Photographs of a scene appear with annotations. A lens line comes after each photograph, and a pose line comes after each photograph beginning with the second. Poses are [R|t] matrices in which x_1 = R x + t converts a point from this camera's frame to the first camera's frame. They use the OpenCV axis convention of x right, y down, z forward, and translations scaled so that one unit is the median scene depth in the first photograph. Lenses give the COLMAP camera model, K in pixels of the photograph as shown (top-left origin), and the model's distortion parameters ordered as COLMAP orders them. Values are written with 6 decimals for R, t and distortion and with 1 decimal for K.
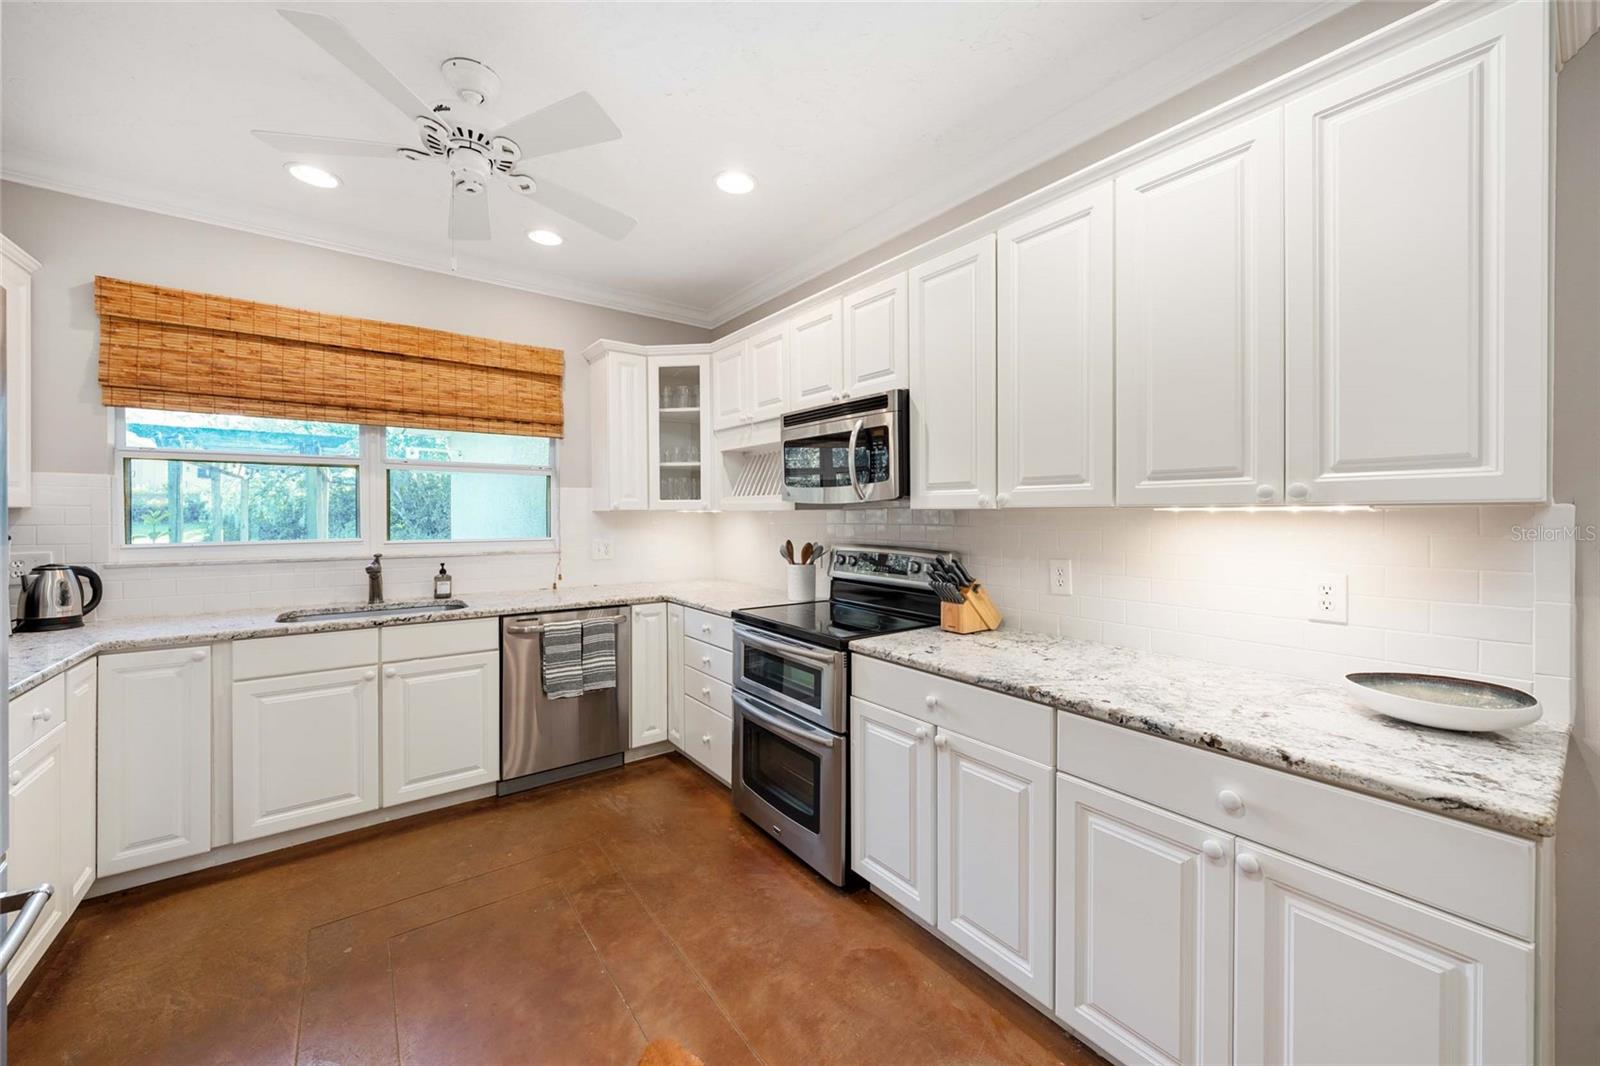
lens RADIAL K [[608.1, 0, 806.3], [0, 608.1, 516.8], [0, 0, 1]] dist [0.004107, -0.001107]
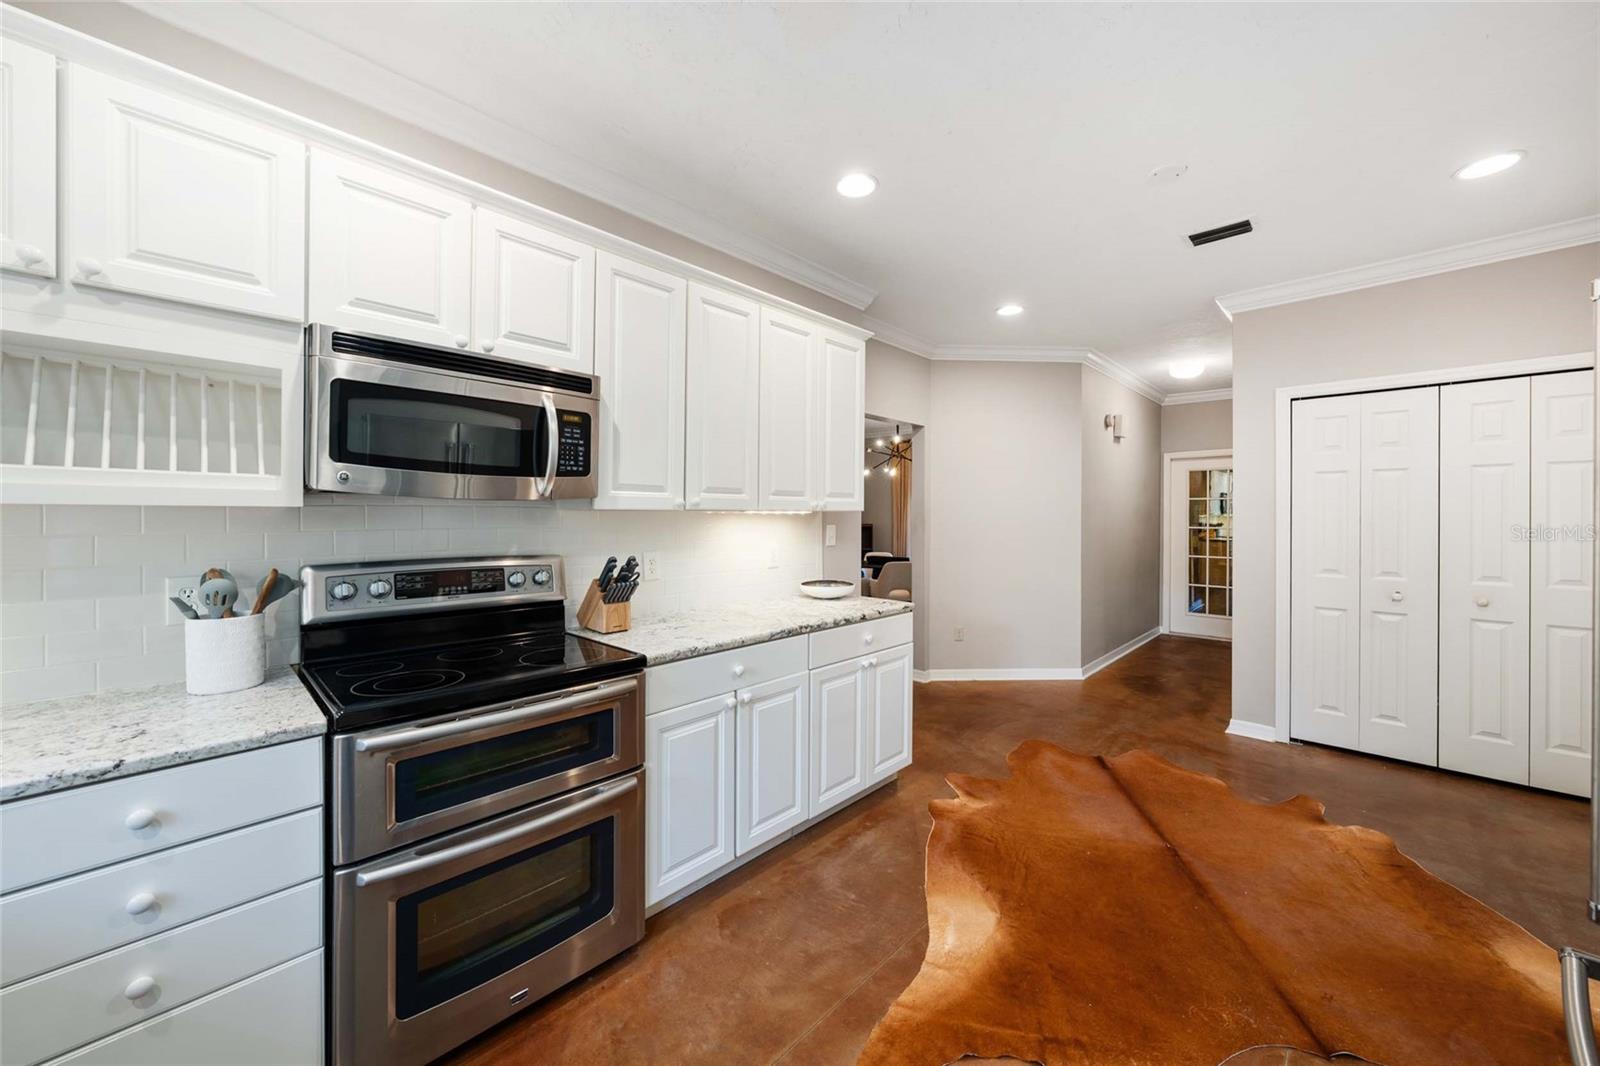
lens RADIAL K [[574.3, 0, 803.2], [0, 574.3, 514.8], [0, 0, 1]] dist [-0.005835, 0.000002]
pose [[-0.159701, -0.001025, 0.987165, -0.597984], [-0.000848, 0.999999, 0.000901, -0.004536], [-0.987165, -0.000693, -0.159702, 0.673686]]
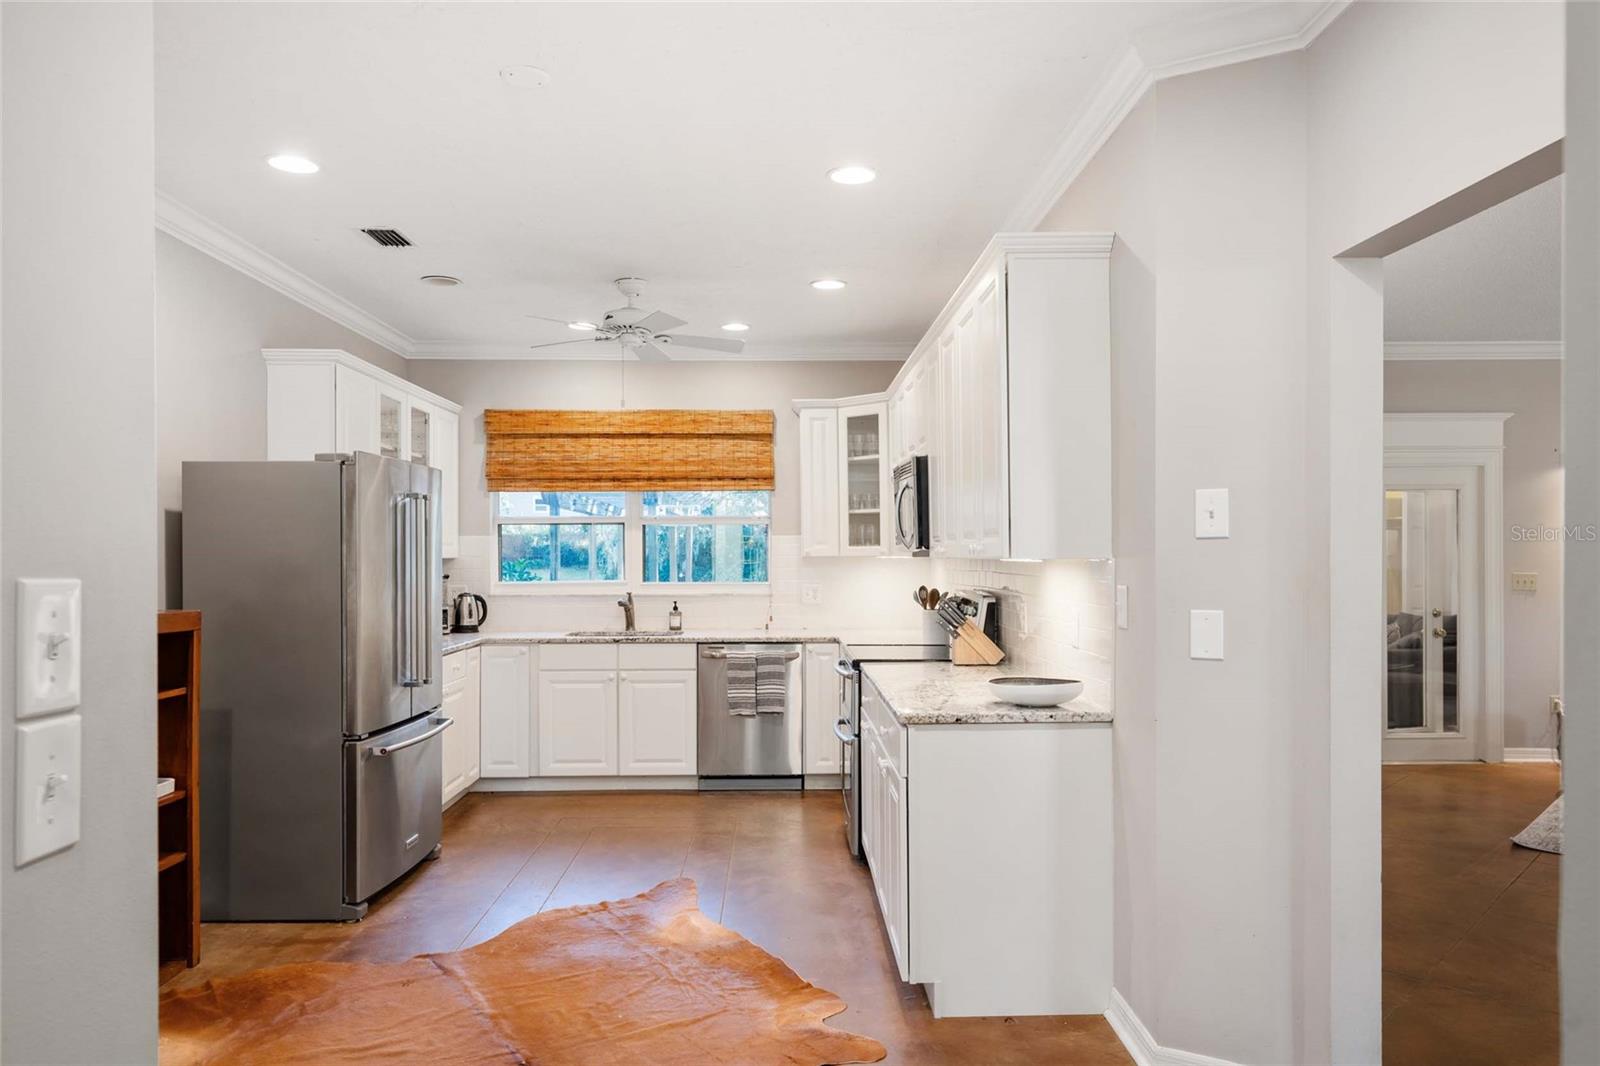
lens RADIAL K [[1078.4, 0, 813.1], [0, 1078.4, 558.2], [0, 0, 1]] dist [-0.004086, 0.006783]
pose [[0.817285, -0.001799, -0.576230, 0.956845], [0.001956, 0.999998, -0.000348, -0.009461], [0.576230, -0.000842, 0.817287, -0.662999]]
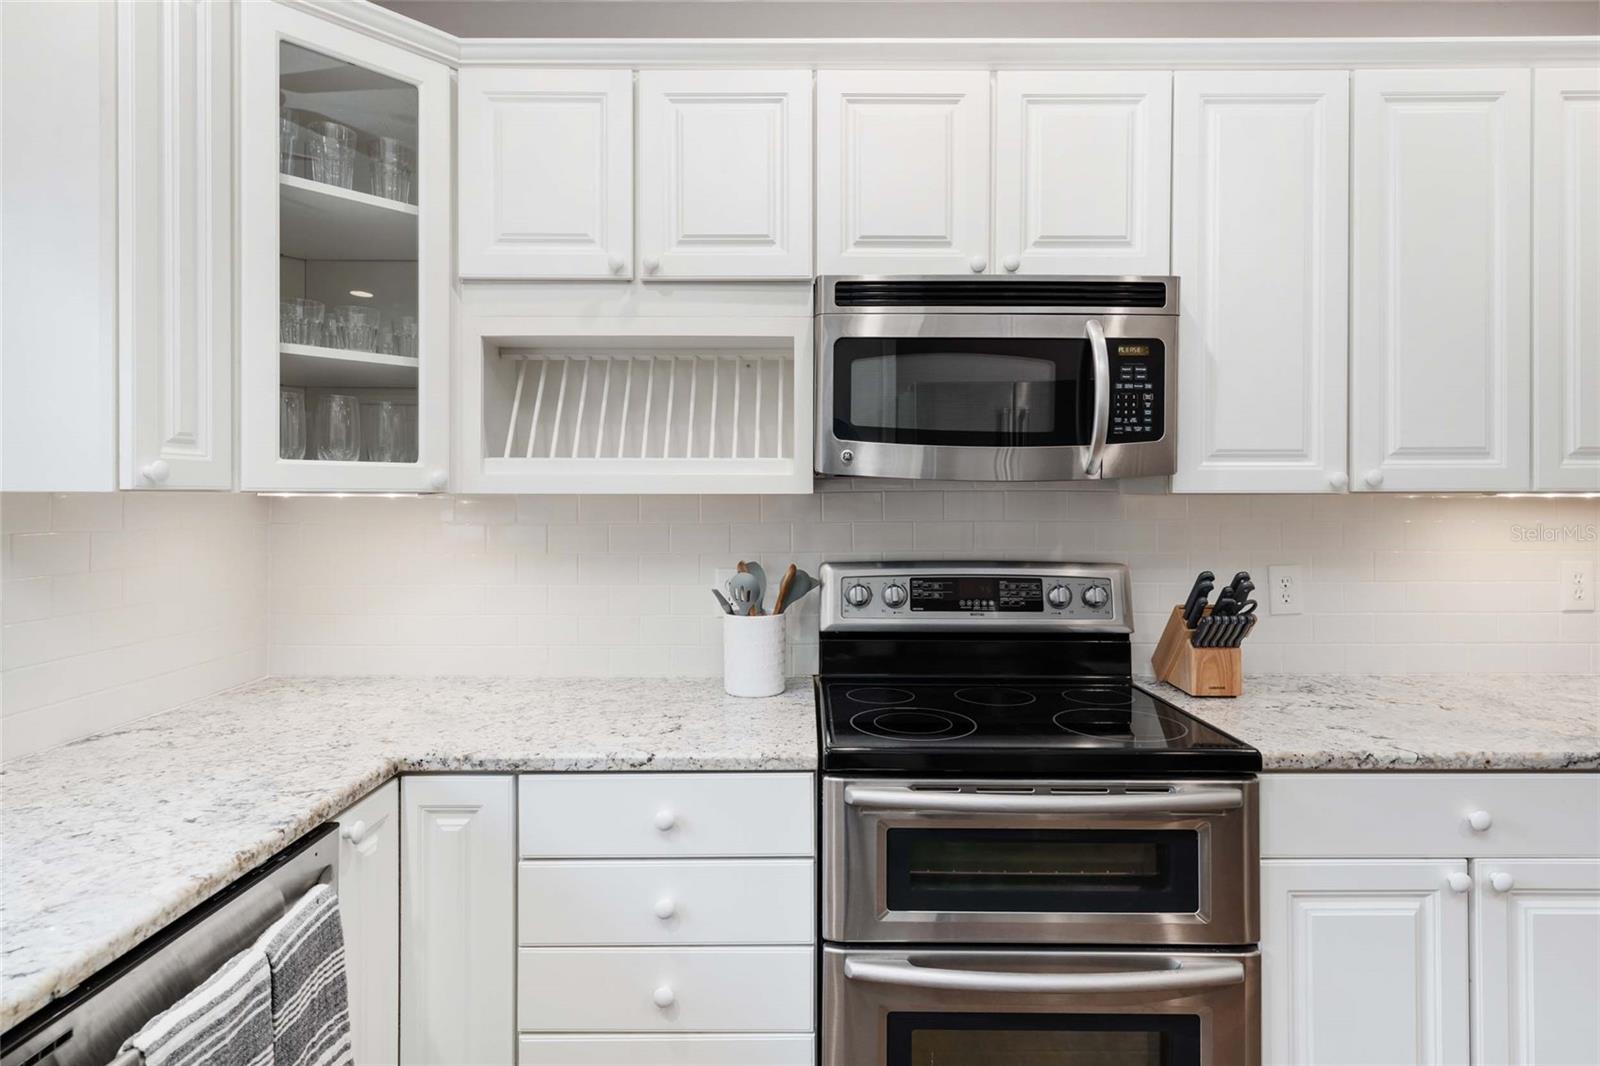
lens RADIAL K [[794.1, 0, 830.7], [0, 794.1, 497.7], [0, 0, 1]] dist [0.005183, -0.001612]
pose [[0.607722, 0.001790, 0.794148, -0.497955], [0.004493, 0.999974, -0.005692, -0.004525], [-0.794137, 0.007027, 0.607698, 0.654046]]
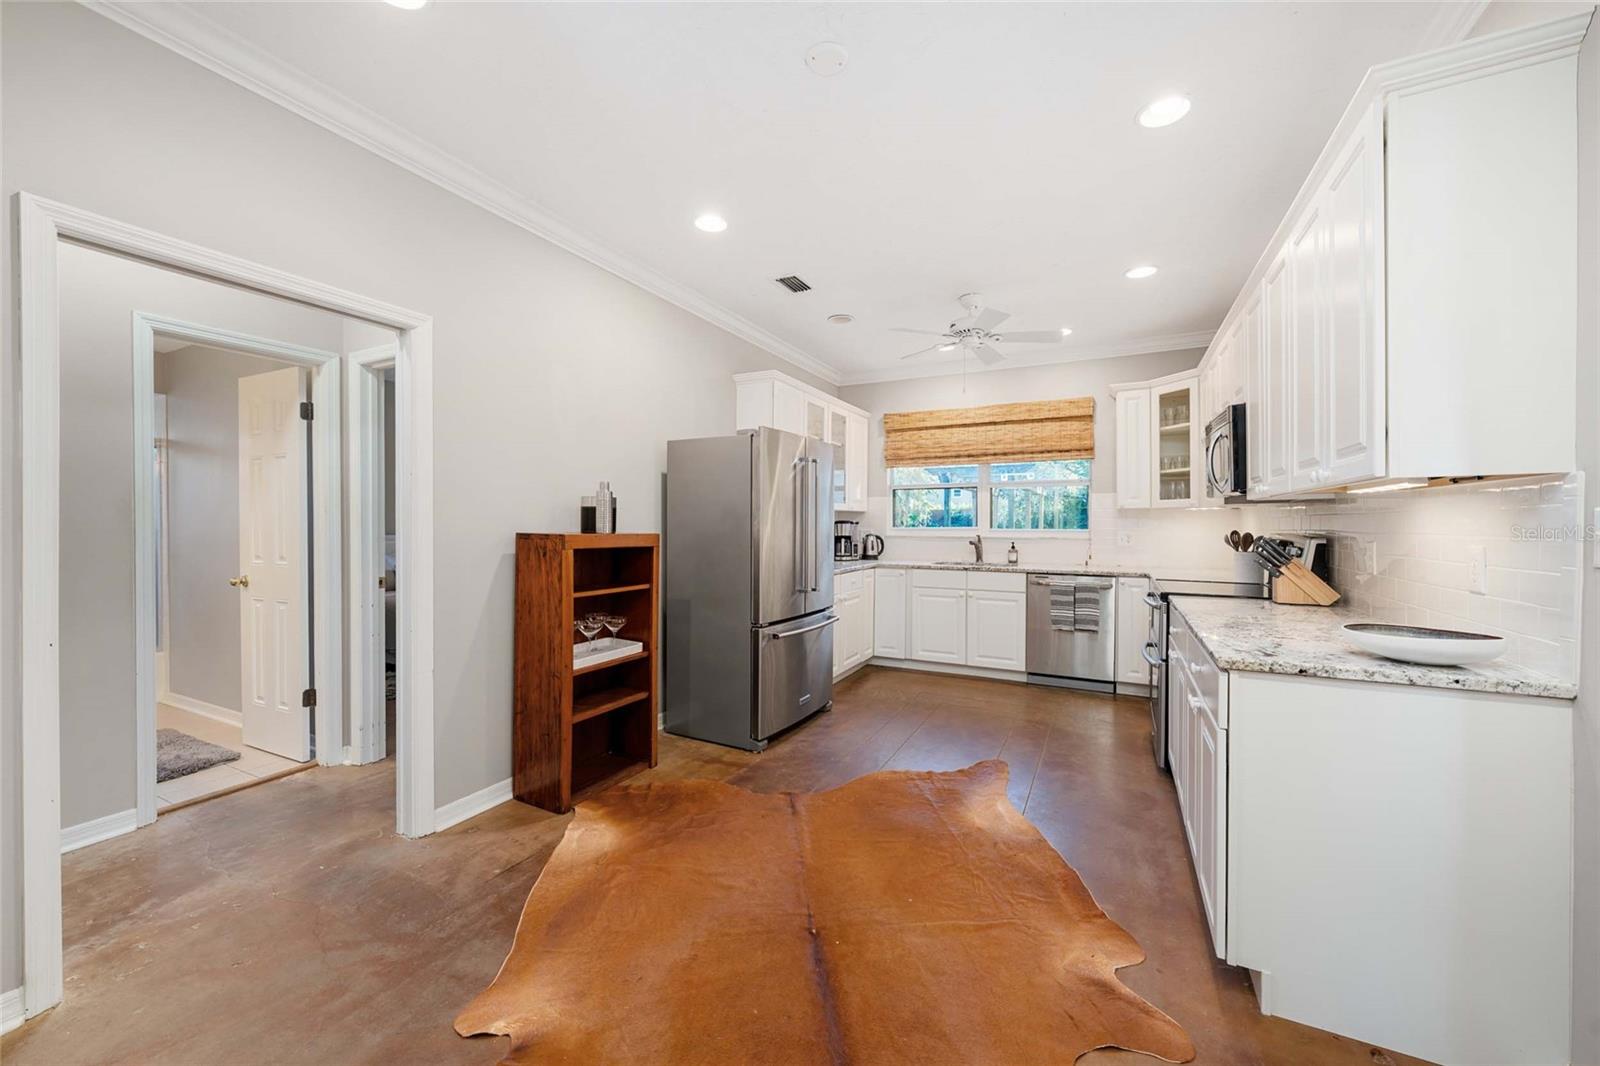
lens RADIAL K [[608.1, 0, 803.5], [0, 608.1, 529.0], [0, 0, 1]] dist [0.004107, -0.001107]
pose [[0.440013, 0.008601, -0.897950, 0.716285], [-0.005250, 0.999962, 0.007005, 0.034182], [0.897976, 0.001632, 0.440042, -0.279478]]
